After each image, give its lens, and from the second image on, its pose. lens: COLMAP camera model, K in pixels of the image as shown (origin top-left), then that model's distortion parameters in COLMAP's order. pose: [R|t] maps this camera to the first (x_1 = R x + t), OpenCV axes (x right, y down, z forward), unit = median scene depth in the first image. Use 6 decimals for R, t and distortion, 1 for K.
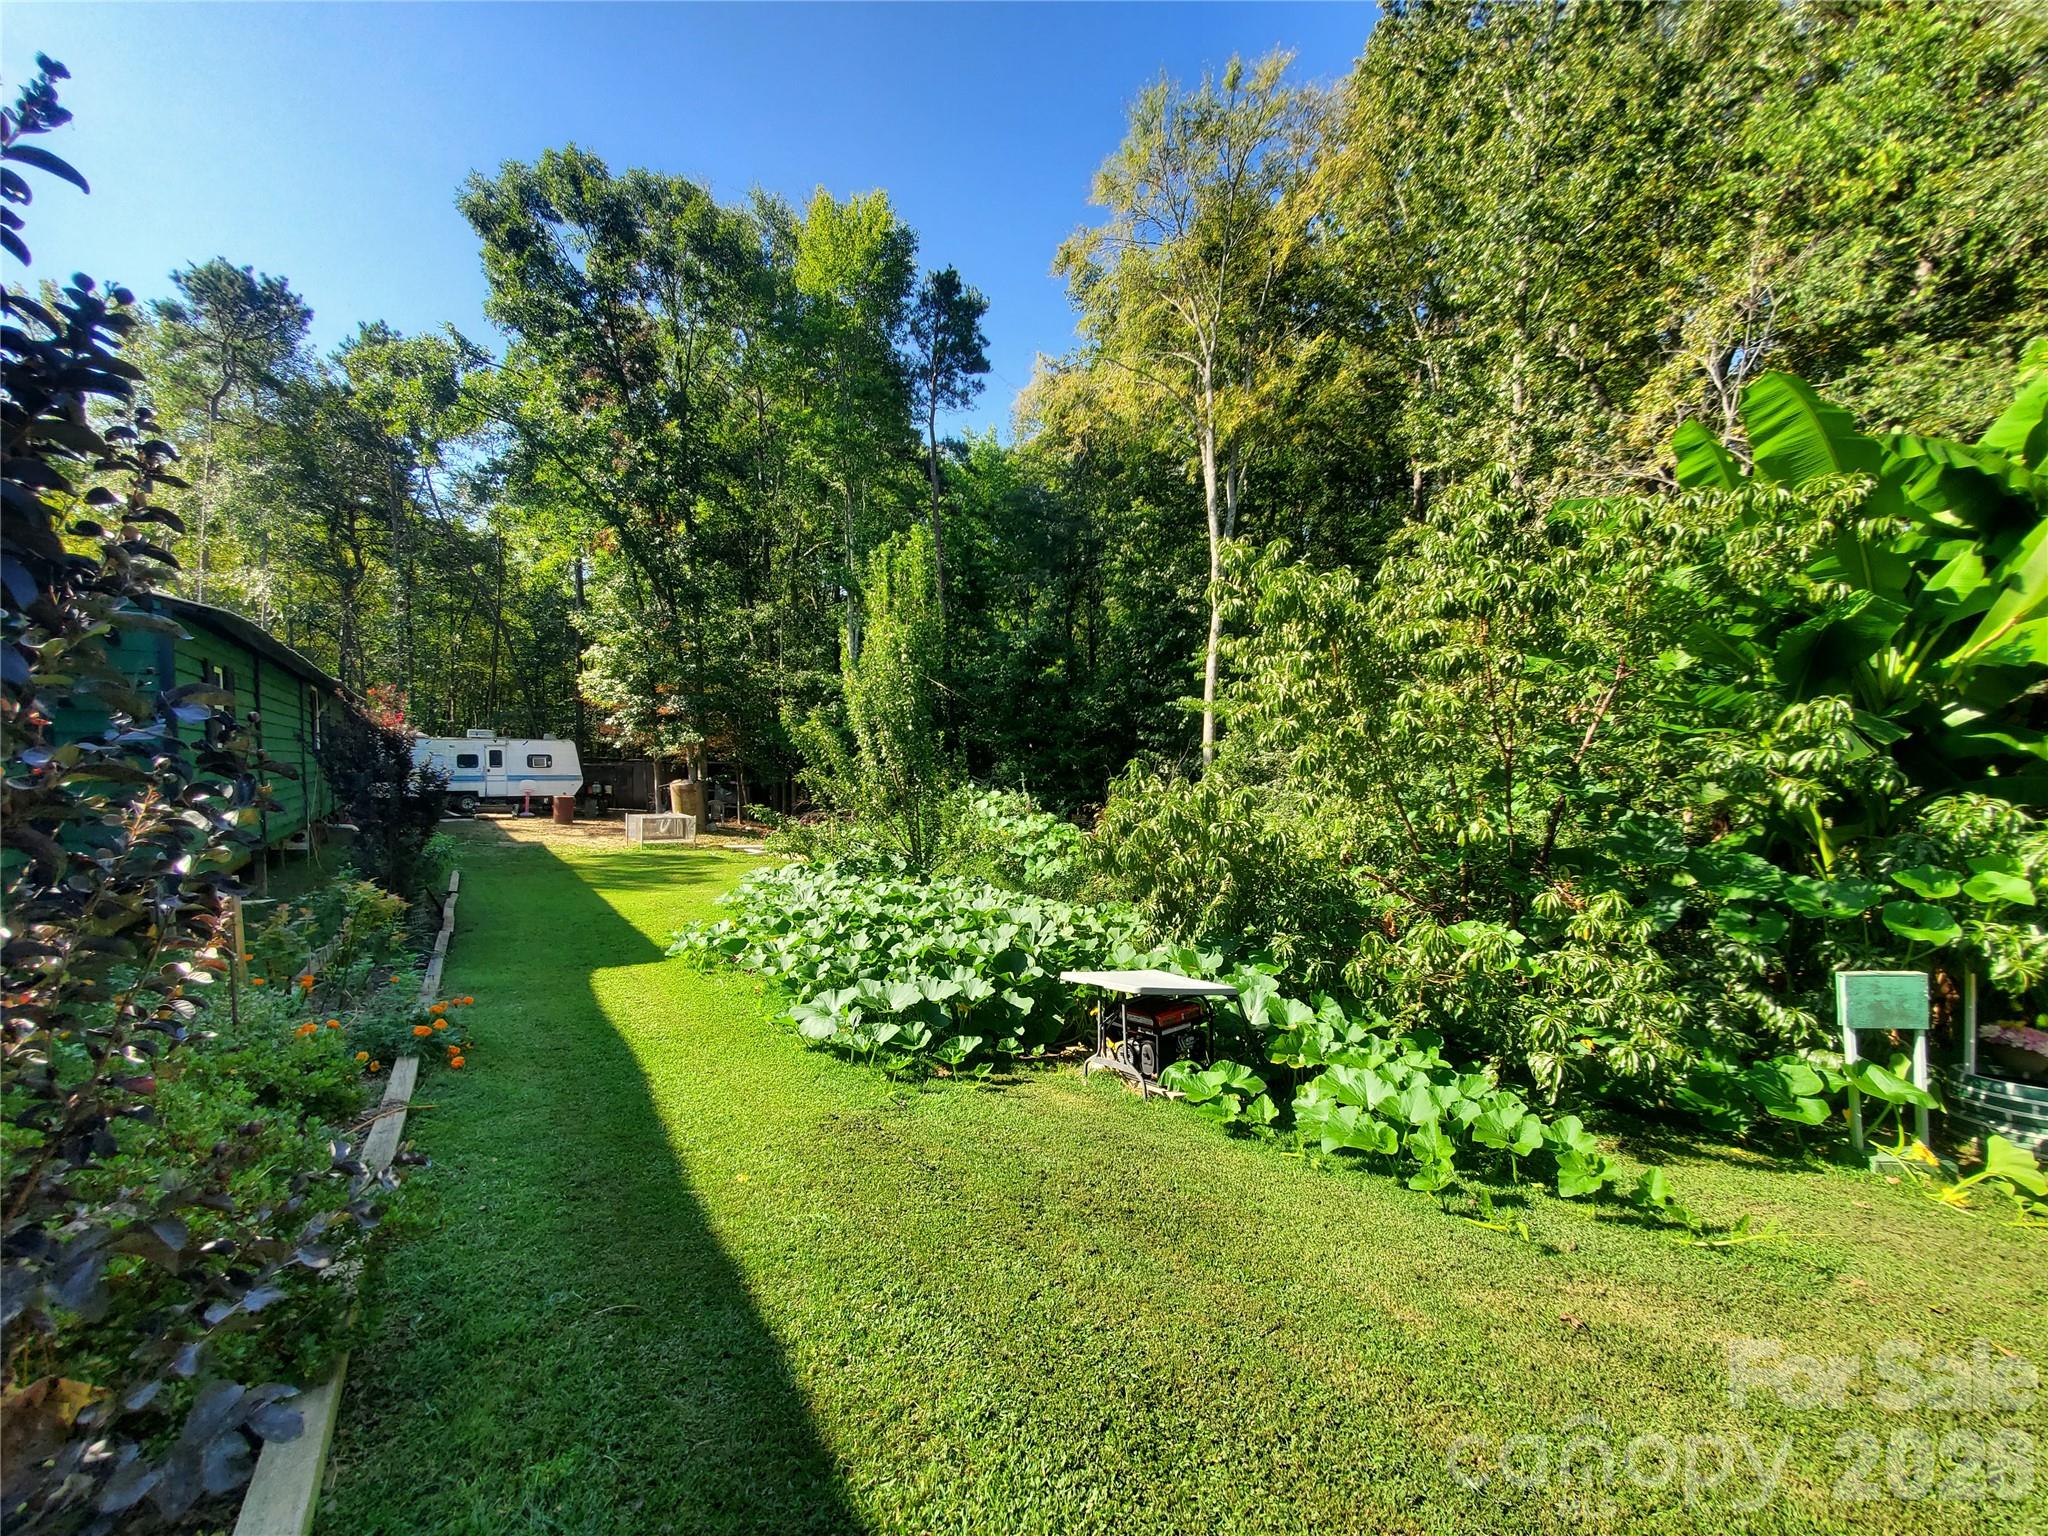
lens RADIAL K [[821.5, 0, 1017.6], [0, 821.5, 766.0], [0, 0, 1]] dist [-0.001849, 0.000038]
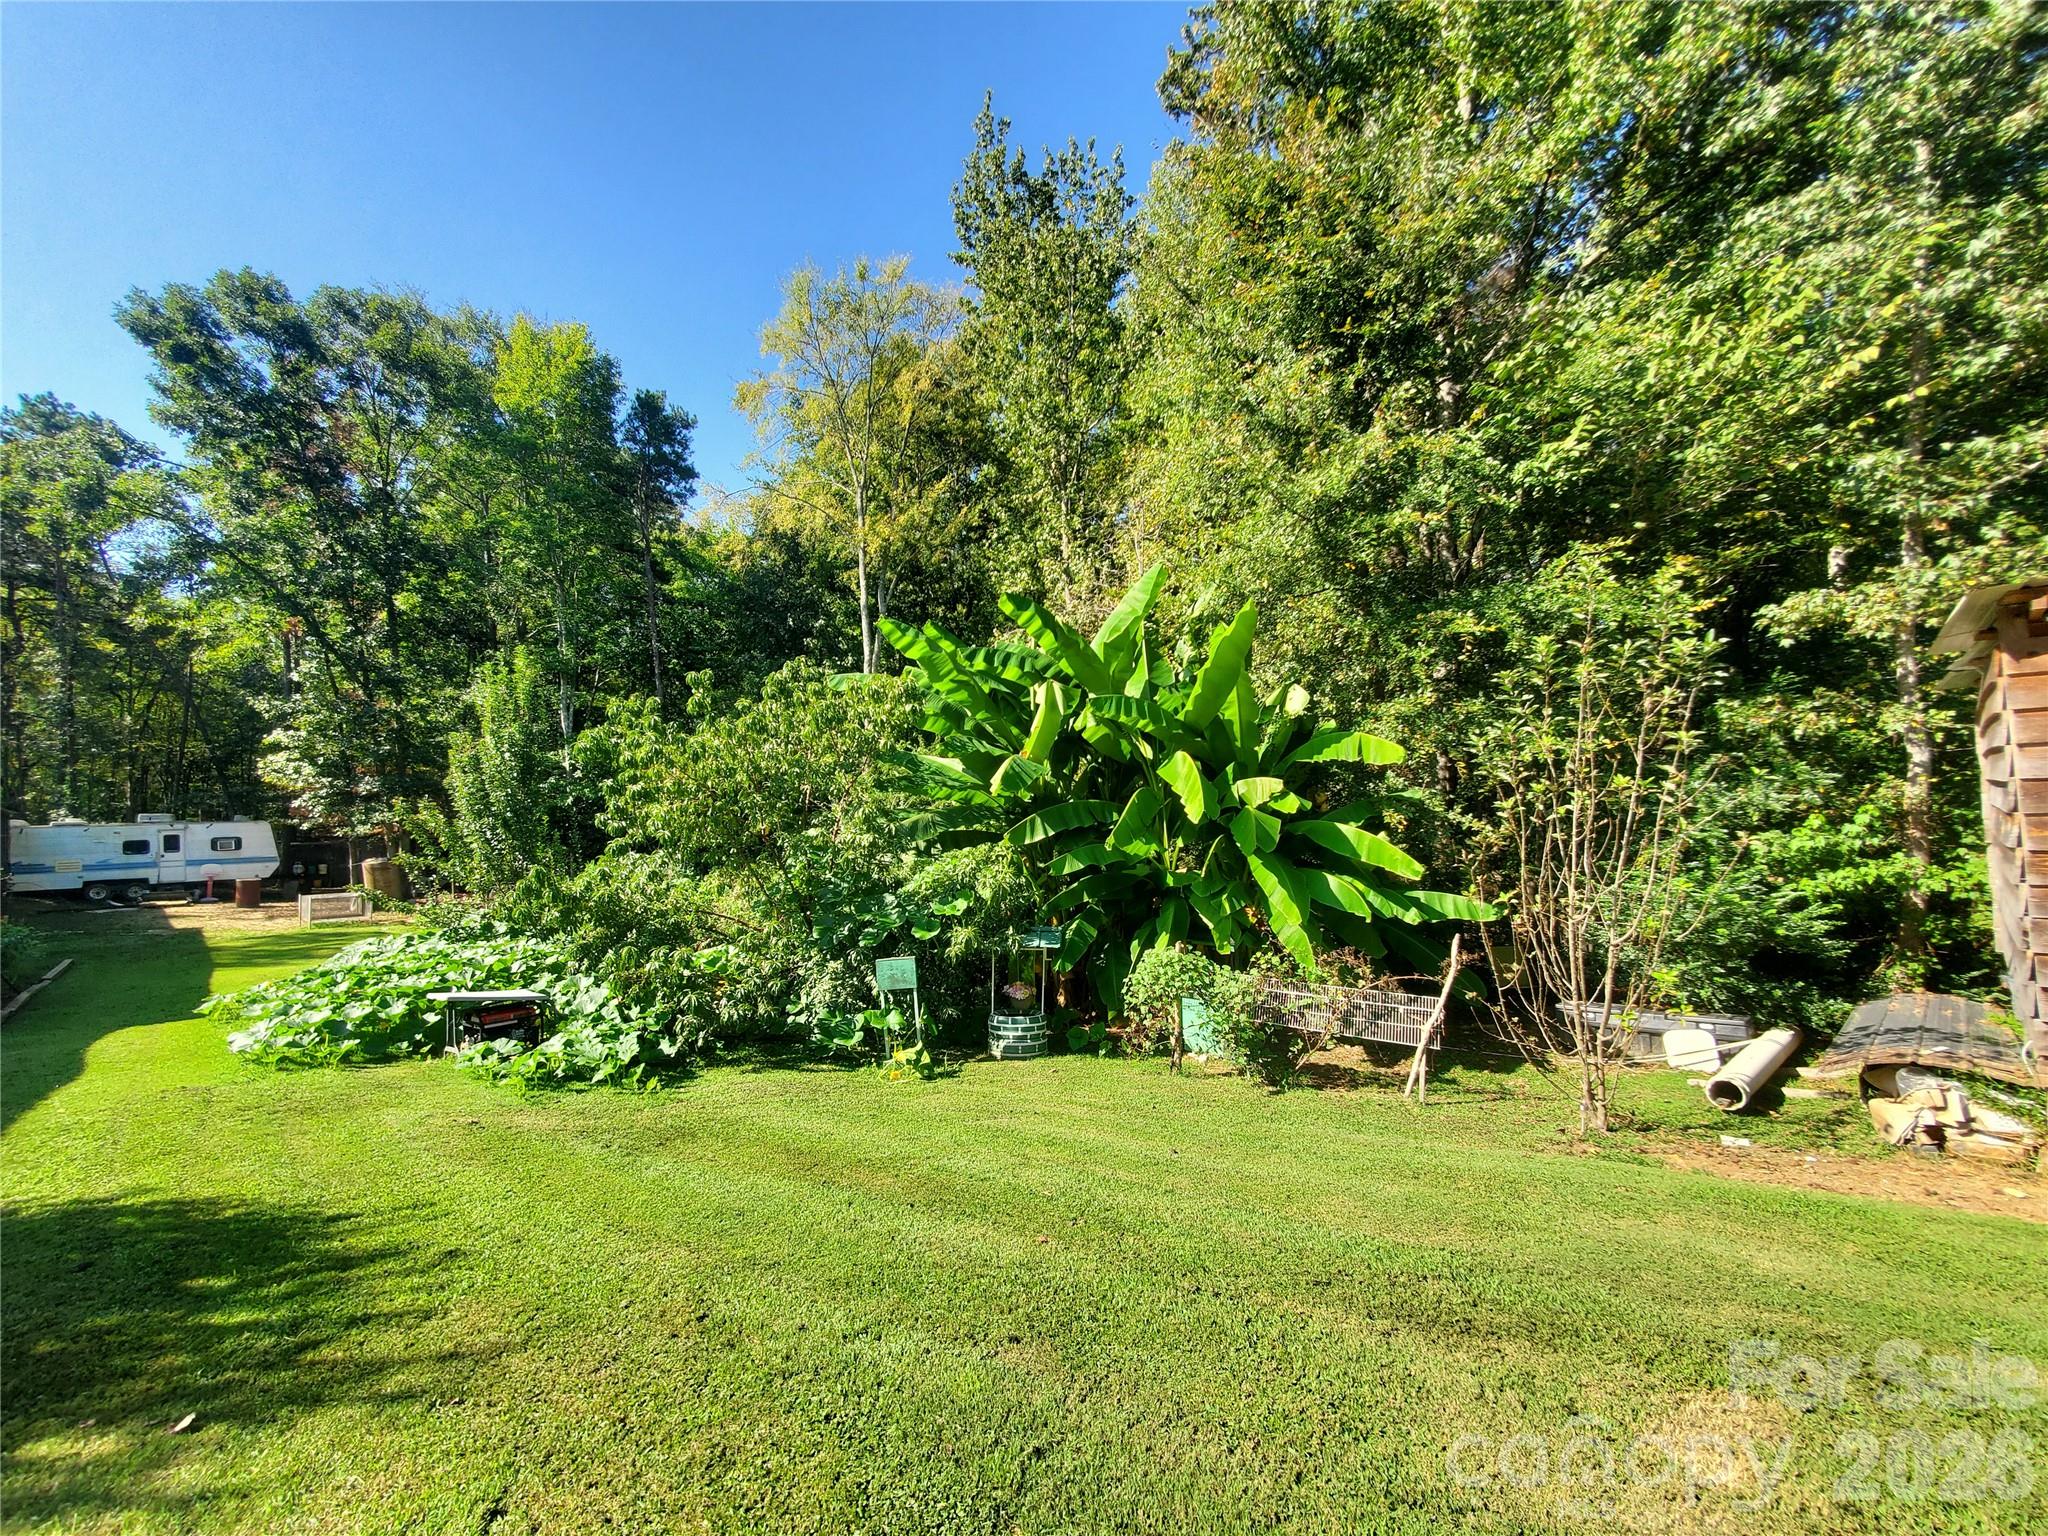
lens RADIAL K [[821.5, 0, 1028.0], [0, 821.5, 768.5], [0, 0, 1]] dist [-0.001849, 0.000038]
pose [[0.981429, -0.021809, 0.190583, 0.202286], [0.032994, 0.997901, -0.055714, -0.011344], [-0.188968, 0.060968, 0.980089, -0.171169]]
